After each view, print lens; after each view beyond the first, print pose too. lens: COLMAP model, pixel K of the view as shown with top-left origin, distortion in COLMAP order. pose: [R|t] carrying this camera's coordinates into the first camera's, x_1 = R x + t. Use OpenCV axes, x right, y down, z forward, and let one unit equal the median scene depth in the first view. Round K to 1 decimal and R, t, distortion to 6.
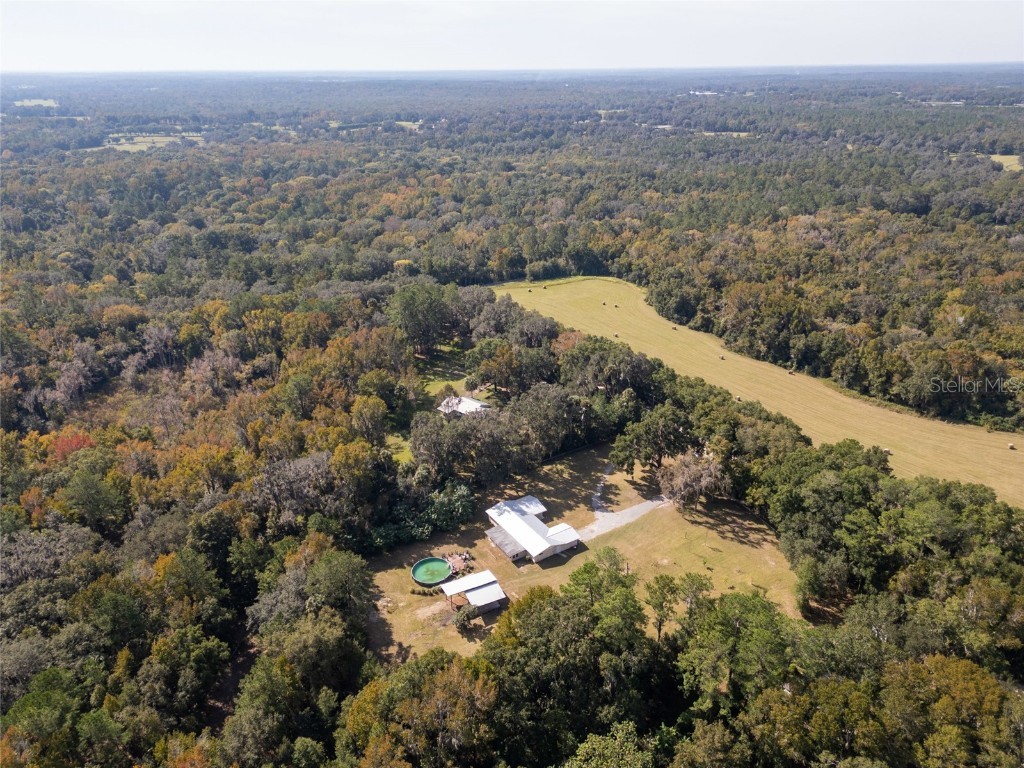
lens RADIAL K [[710.7, 0, 512.0], [0, 710.7, 384.0], [0, 0, 1]] dist [0.084696, -0.089145]
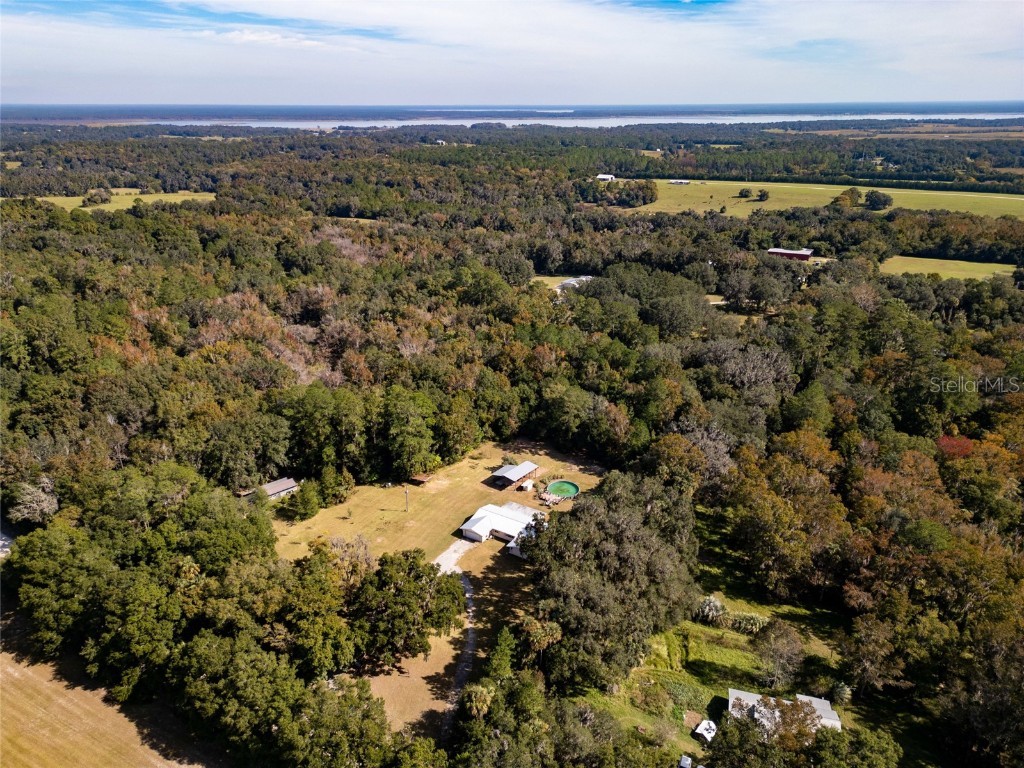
lens RADIAL K [[710.7, 0, 512.0], [0, 710.7, 384.0], [0, 0, 1]] dist [0.084696, -0.089145]
pose [[-0.906138, 0.165160, -0.389404, 0.394247], [-0.159431, 0.719356, 0.676098, -0.649808], [0.391785, 0.674721, -0.625504, 1.518780]]
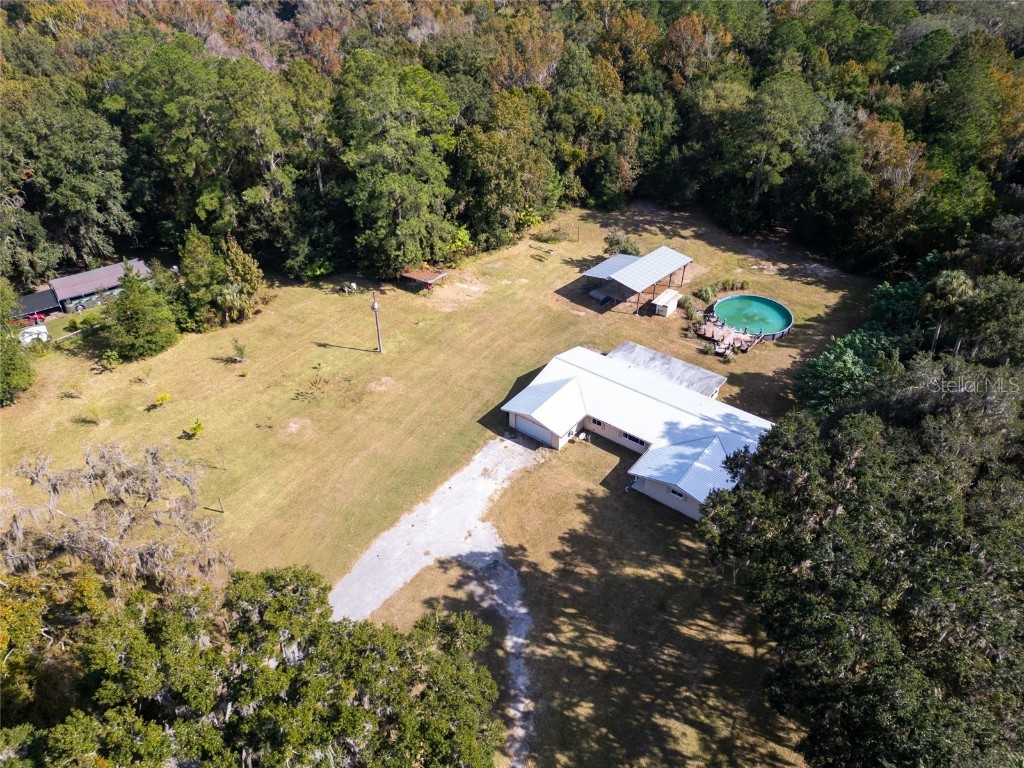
lens RADIAL K [[710.7, 0, 512.0], [0, 710.7, 384.0], [0, 0, 1]] dist [0.084696, -0.089145]
pose [[-0.942362, 0.212250, -0.258657, 0.187219], [-0.120751, 0.505215, 0.854504, -0.132402], [0.312046, 0.836485, -0.450466, 1.150985]]
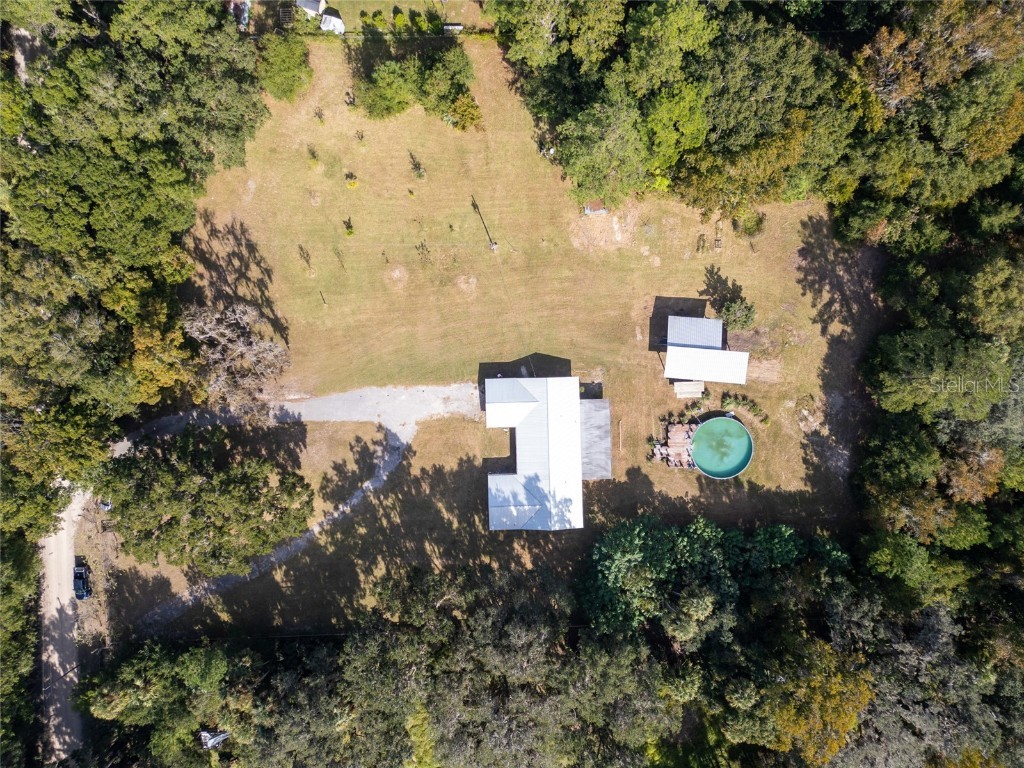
lens RADIAL K [[710.7, 0, 512.0], [0, 710.7, 384.0], [0, 0, 1]] dist [0.084696, -0.089145]
pose [[-0.855827, -0.517203, -0.007797, 0.077774], [0.214616, -0.368765, 0.904407, -0.320408], [-0.470637, 0.772343, 0.426599, 0.723906]]
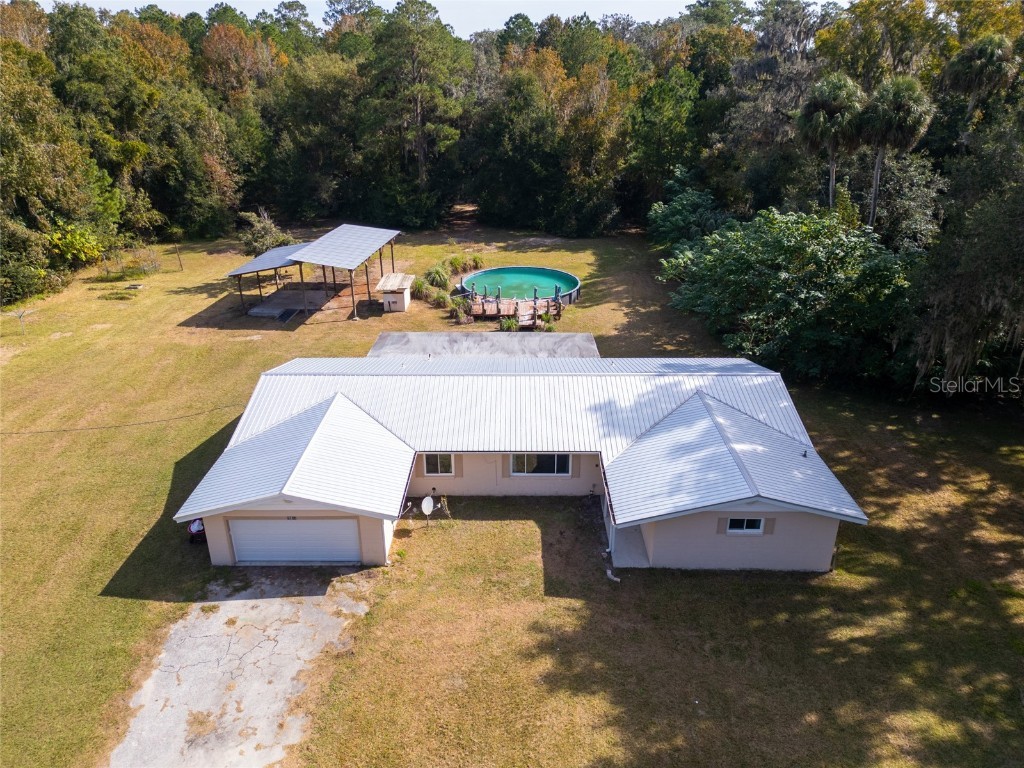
lens RADIAL K [[710.7, 0, 512.0], [0, 710.7, 384.0], [0, 0, 1]] dist [0.084696, -0.089145]
pose [[-0.546463, 0.350502, -0.760609, 0.152121], [-0.329499, 0.744980, 0.580030, 0.096179], [0.769940, 0.567585, -0.291614, 1.055045]]
